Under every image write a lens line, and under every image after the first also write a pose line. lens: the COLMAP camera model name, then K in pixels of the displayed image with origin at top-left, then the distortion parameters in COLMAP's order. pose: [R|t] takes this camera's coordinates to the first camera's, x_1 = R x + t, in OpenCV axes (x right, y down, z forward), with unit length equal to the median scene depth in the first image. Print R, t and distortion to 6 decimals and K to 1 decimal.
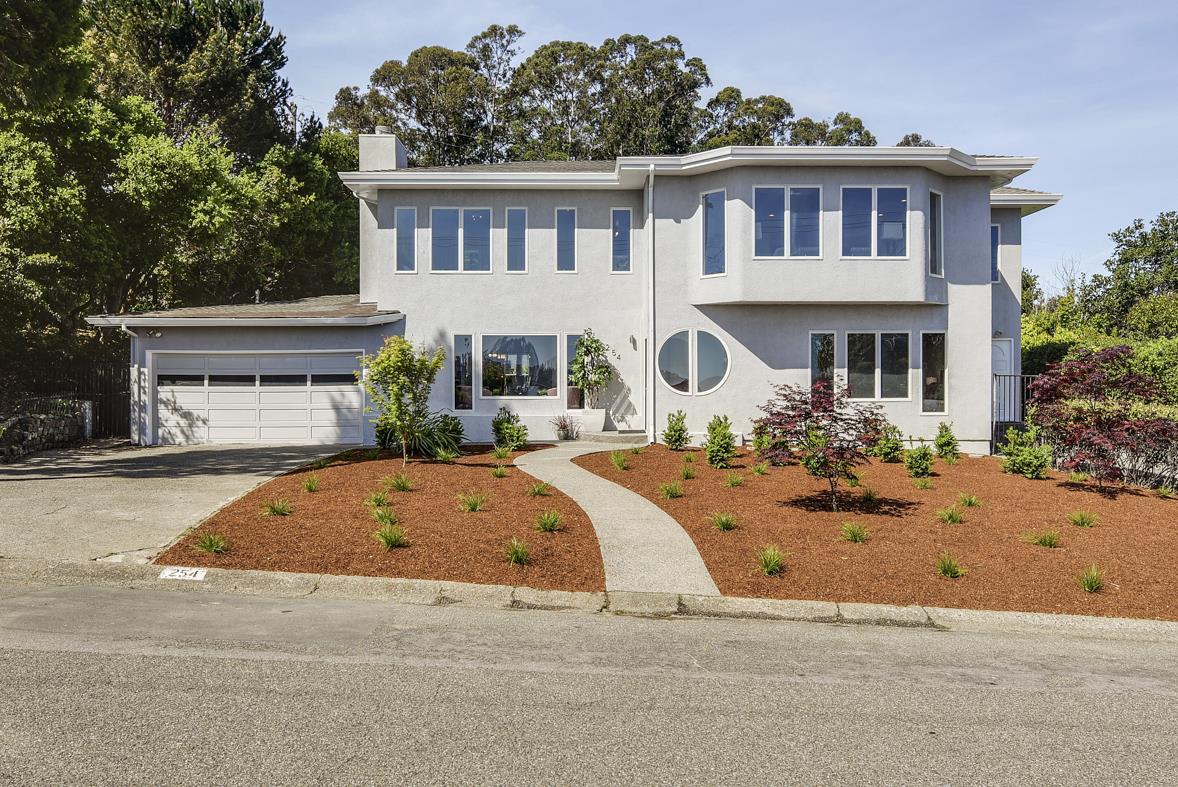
lens RADIAL K [[847.8, 0, 591.5], [0, 847.8, 392.7], [0, 0, 1]] dist [0.012573, 0.008083]
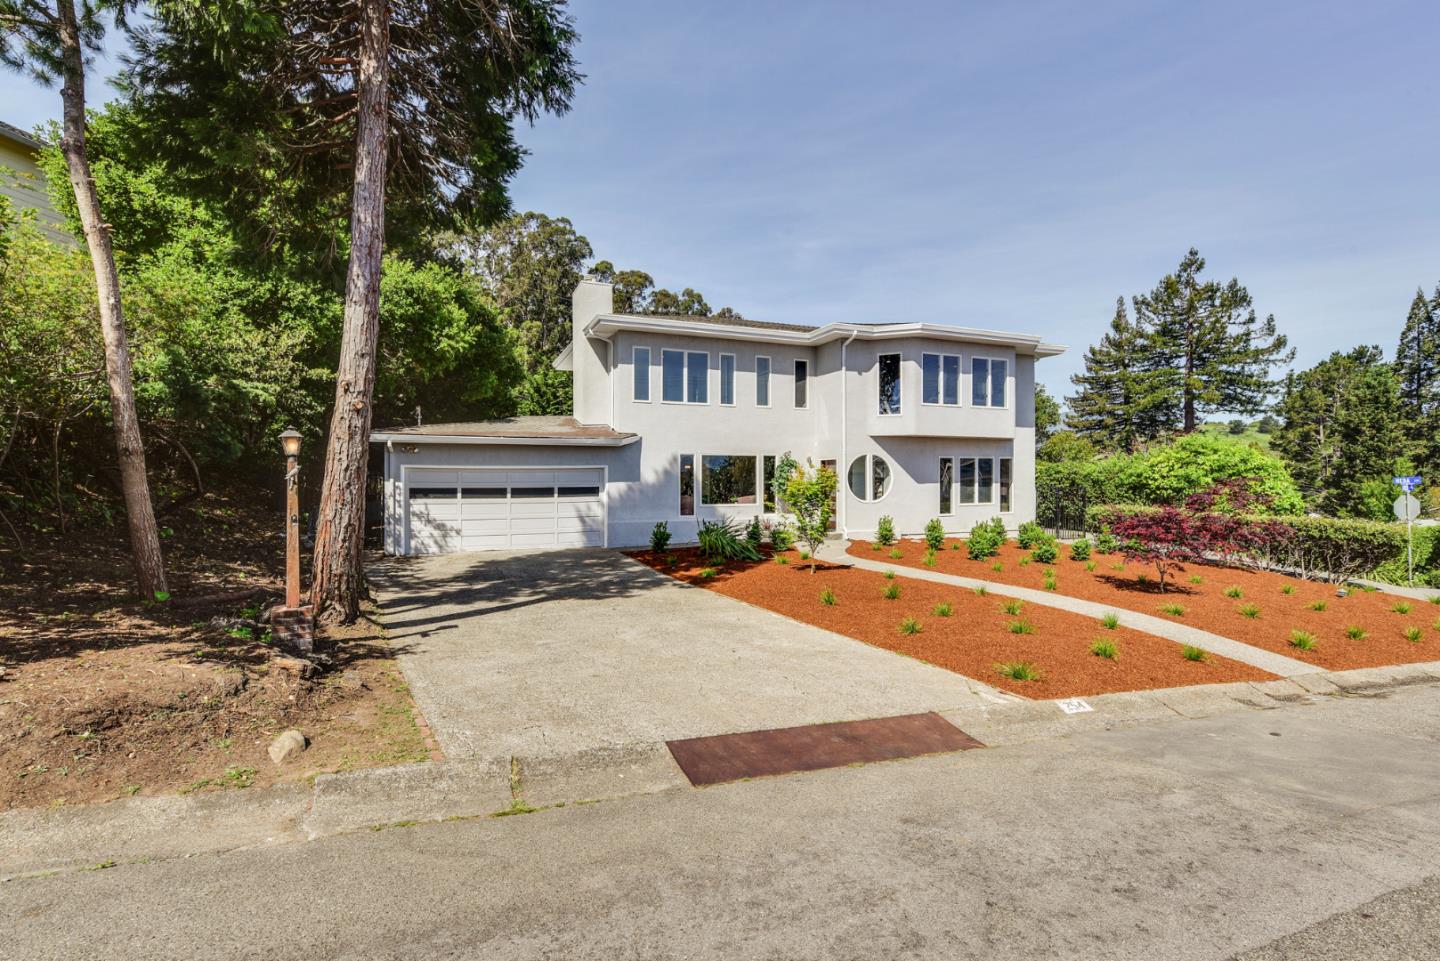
lens RADIAL K [[624.9, 0, 698.5], [0, 624.9, 471.6], [0, 0, 1]] dist [-0.000156, 0.000012]
pose [[0.937734, 0.004166, 0.347330, -0.447037], [0.002528, 0.999820, -0.018817, -0.026786], [-0.347346, 0.018523, 0.937554, 0.153356]]
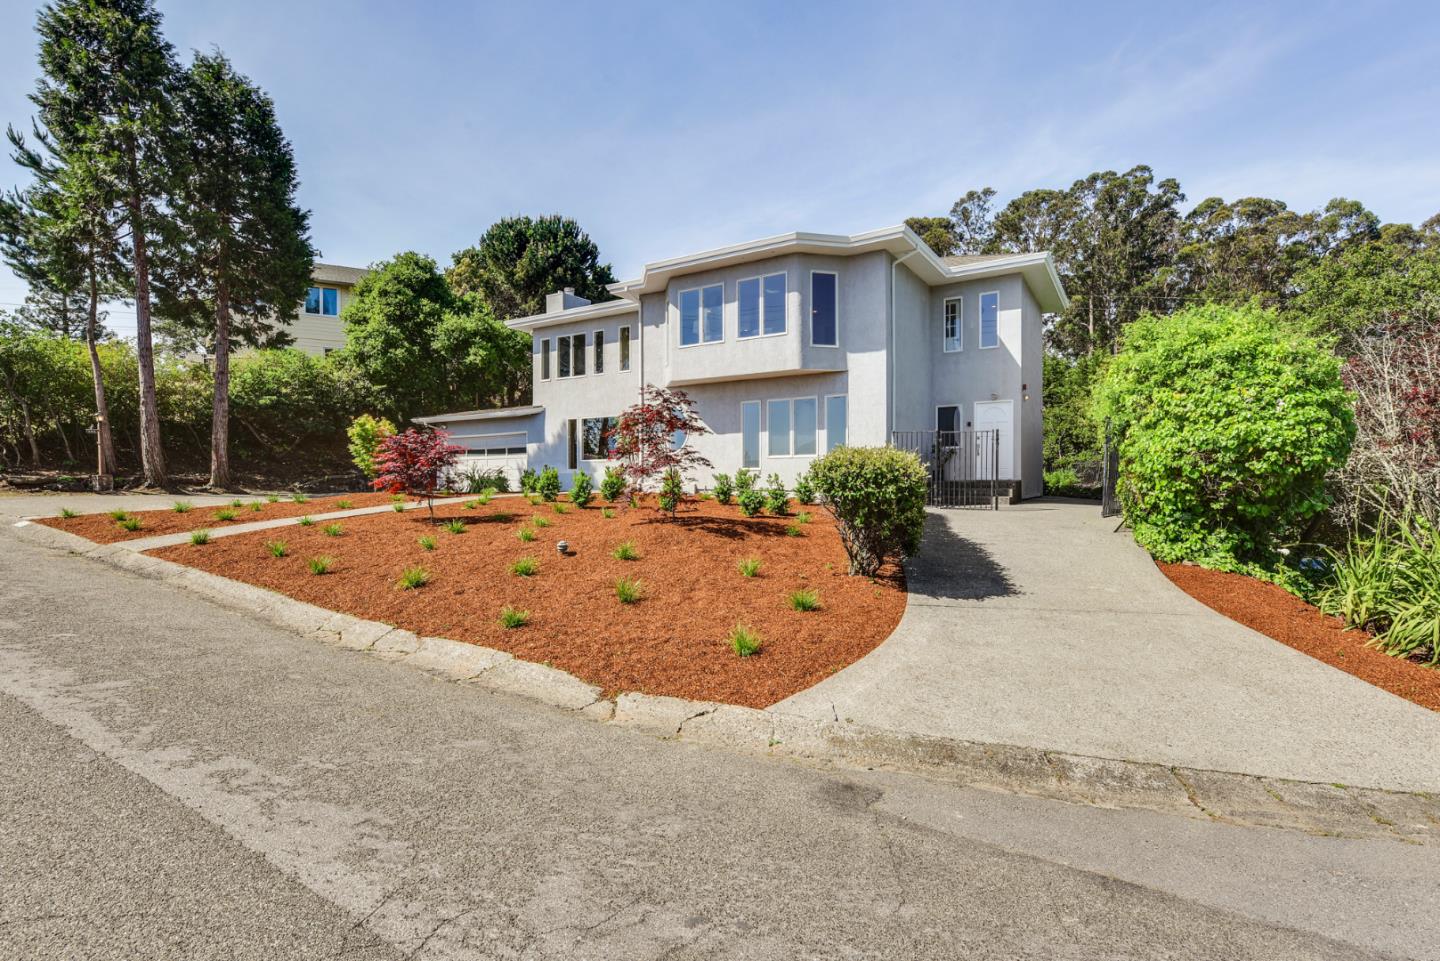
lens RADIAL K [[624.9, 0, 758.2], [0, 624.9, 474.8], [0, 0, 1]] dist [-0.000156, 0.000012]
pose [[0.863417, -0.000828, -0.504490, 0.684308], [-0.003891, 0.999958, -0.008301, 0.037379], [0.504475, 0.009131, 0.863378, 0.216188]]
